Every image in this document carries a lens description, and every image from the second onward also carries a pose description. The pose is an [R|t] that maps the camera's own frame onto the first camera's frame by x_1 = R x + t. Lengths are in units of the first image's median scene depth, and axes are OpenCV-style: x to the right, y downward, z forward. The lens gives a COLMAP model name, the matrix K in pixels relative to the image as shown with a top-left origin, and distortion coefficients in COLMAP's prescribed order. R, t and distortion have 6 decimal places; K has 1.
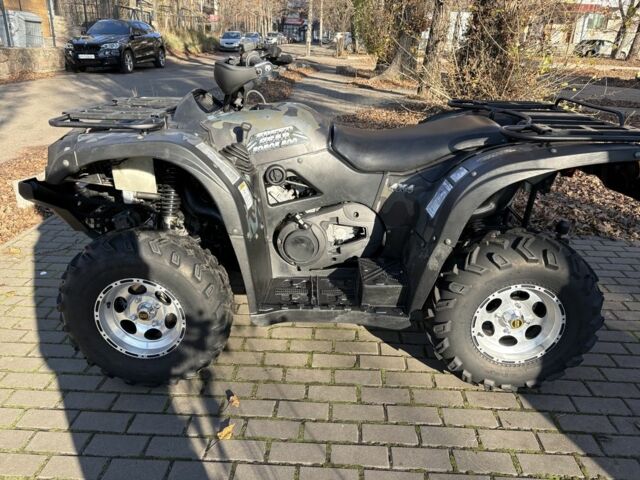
lens RADIAL K [[485.3, 0, 320.0], [0, 485.3, 240.0], [0, 0, 1]] dist [0.034674, -0.031710]
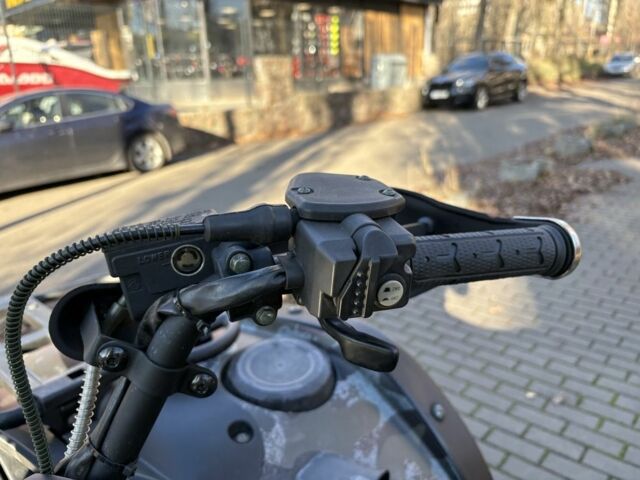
lens RADIAL K [[500.7, 0, 320.0], [0, 500.7, 240.0], [0, 0, 1]] dist [0.004687, -0.013632]
pose [[0.768804, 0.137427, -0.624543, -0.006386], [-0.176586, 0.984285, -0.000789, -0.056851], [0.614619, 0.110892, 0.780990, 0.130640]]
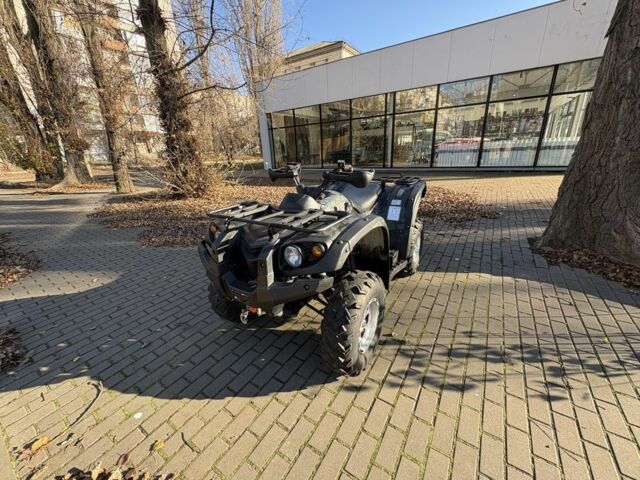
lens RADIAL K [[254.7, 0, 320.0], [0, 254.7, 240.0], [0, 0, 1]] dist [-0.000088, -0.000286]
pose [[0.505867, -0.331646, 0.796310, -0.128438], [0.368895, 0.917640, 0.147832, -0.036026], [-0.779753, 0.218971, 0.586546, 0.068615]]
